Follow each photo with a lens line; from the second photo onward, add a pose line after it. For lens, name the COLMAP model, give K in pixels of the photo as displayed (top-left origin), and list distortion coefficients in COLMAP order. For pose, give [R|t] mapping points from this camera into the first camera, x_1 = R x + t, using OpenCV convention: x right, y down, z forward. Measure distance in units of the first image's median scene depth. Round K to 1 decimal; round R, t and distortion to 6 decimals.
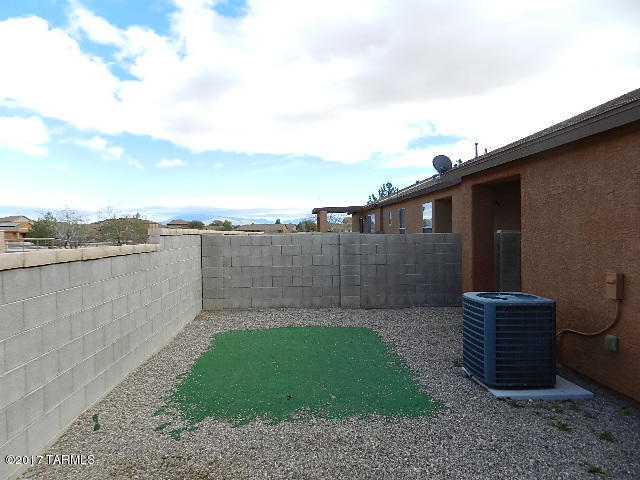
lens RADIAL K [[426.7, 0, 318.4], [0, 426.7, 239.9], [0, 0, 1]] dist [-0.004658, -0.001247]
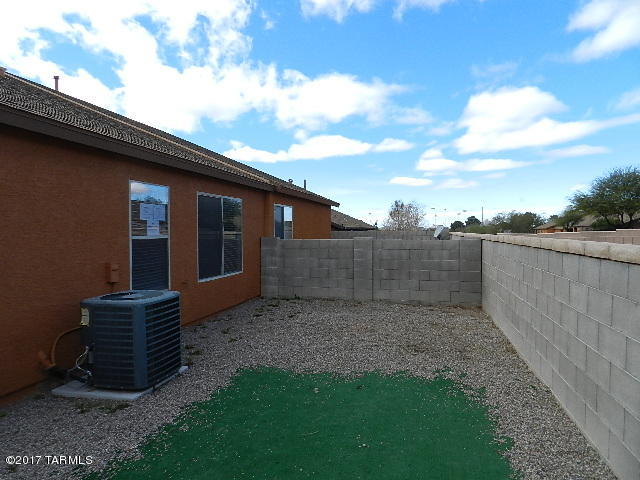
lens RADIAL K [[426.7, 0, 318.9], [0, 426.7, 239.0], [0, 0, 1]] dist [-0.004658, -0.001247]
pose [[-0.955252, 0.011260, 0.295579, -0.276322], [0.017133, 0.999704, 0.017286, -0.008237], [-0.295297, 0.021577, -0.955162, 1.958879]]
